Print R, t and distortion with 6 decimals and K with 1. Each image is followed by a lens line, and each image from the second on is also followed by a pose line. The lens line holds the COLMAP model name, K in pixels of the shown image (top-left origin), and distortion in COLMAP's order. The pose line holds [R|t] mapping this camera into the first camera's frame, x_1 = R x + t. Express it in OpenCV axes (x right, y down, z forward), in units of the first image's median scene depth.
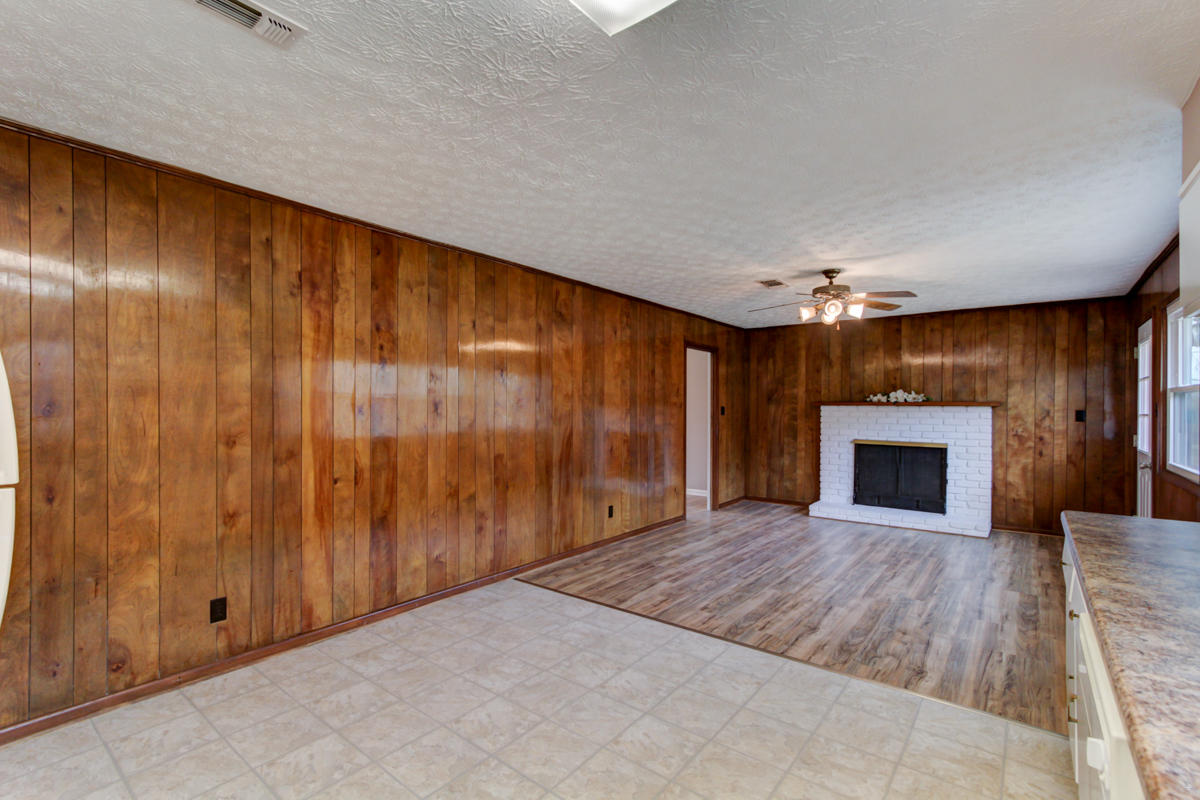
lens RADIAL K [[536.2, 0, 576.4], [0, 536.2, 406.7], [0, 0, 1]] dist [-0.004902, 0.000255]
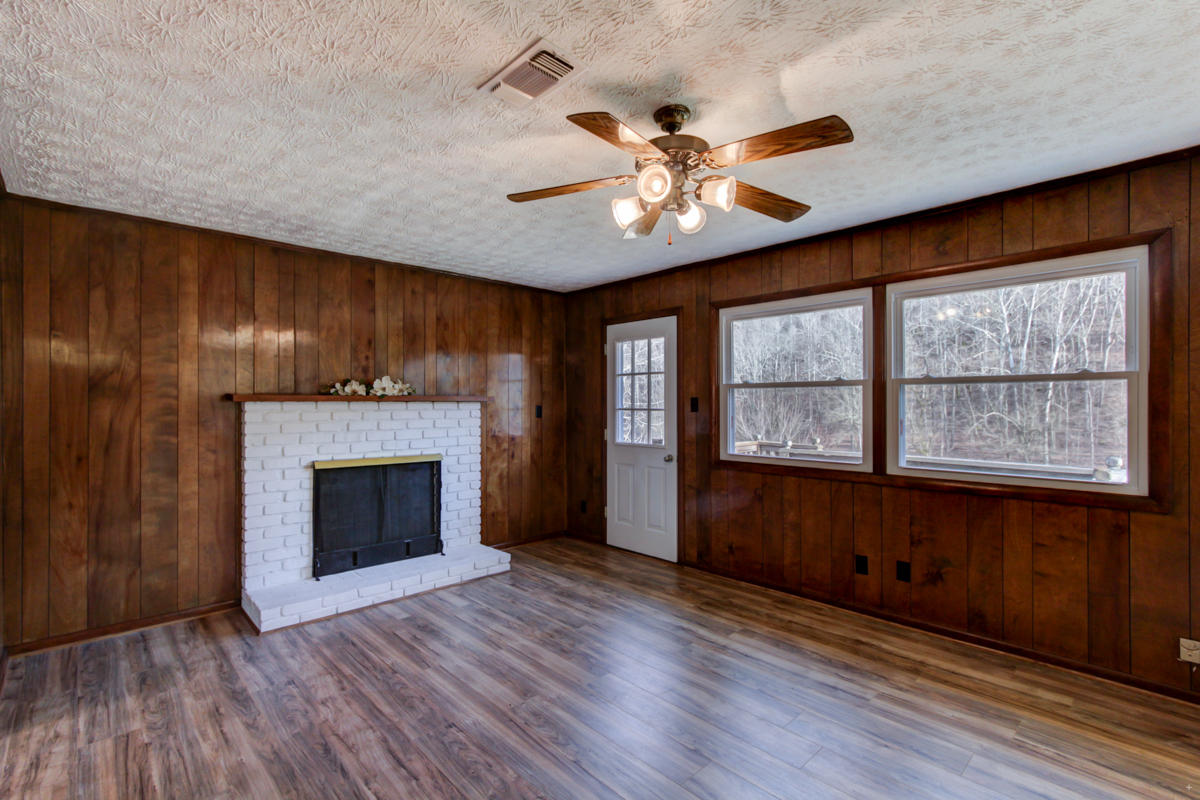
lens RADIAL K [[552.8, 0, 597.6], [0, 552.8, 404.0], [0, 0, 1]] dist [-0.001465, -0.000612]
pose [[0.138405, -0.006821, 0.990352, -0.011576], [0.005012, 0.999968, 0.006187, -0.001933], [-0.990363, 0.004107, 0.138434, 0.816153]]
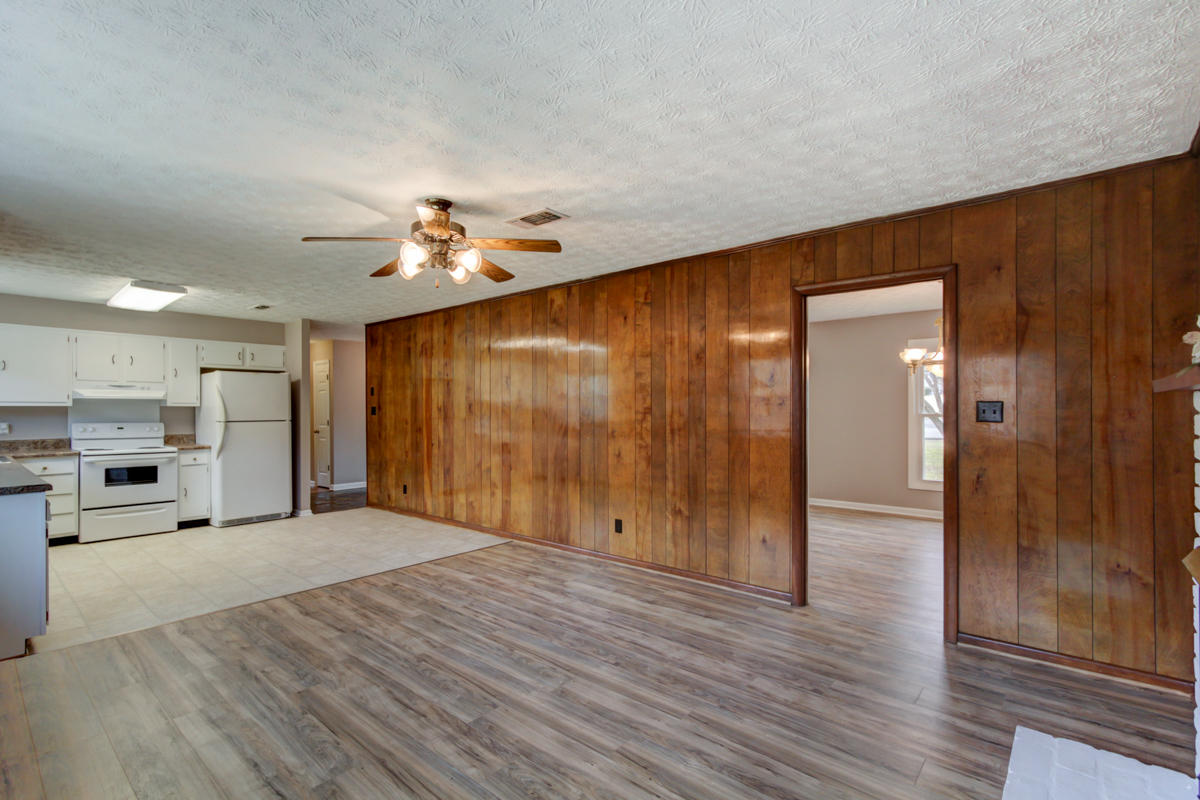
lens RADIAL K [[557.7, 0, 632.5], [0, 557.7, 402.6], [0, 0, 1]] dist [-0.000657, -0.000231]
pose [[0.017489, -0.013516, -0.999756, 0.965210], [0.004664, 0.999899, -0.013437, 0.008289], [0.999836, -0.004428, 0.017550, 1.002600]]
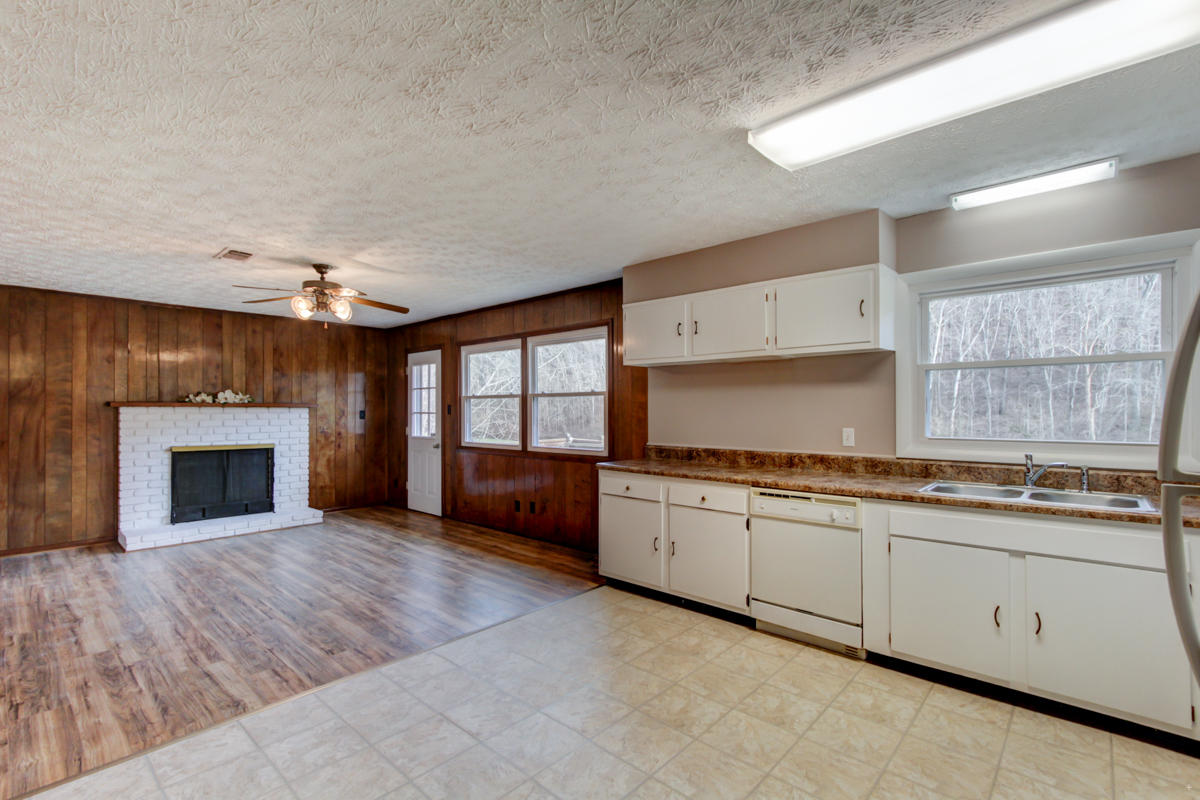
lens RADIAL K [[545.4, 0, 602.8], [0, 545.4, 410.8], [0, 0, 1]] dist [0.000873, -0.000162]
pose [[0.053348, -0.005981, 0.998558, -0.388386], [0.003430, 0.999977, 0.005807, 0.001965], [-0.998570, 0.003115, 0.053368, 0.363040]]
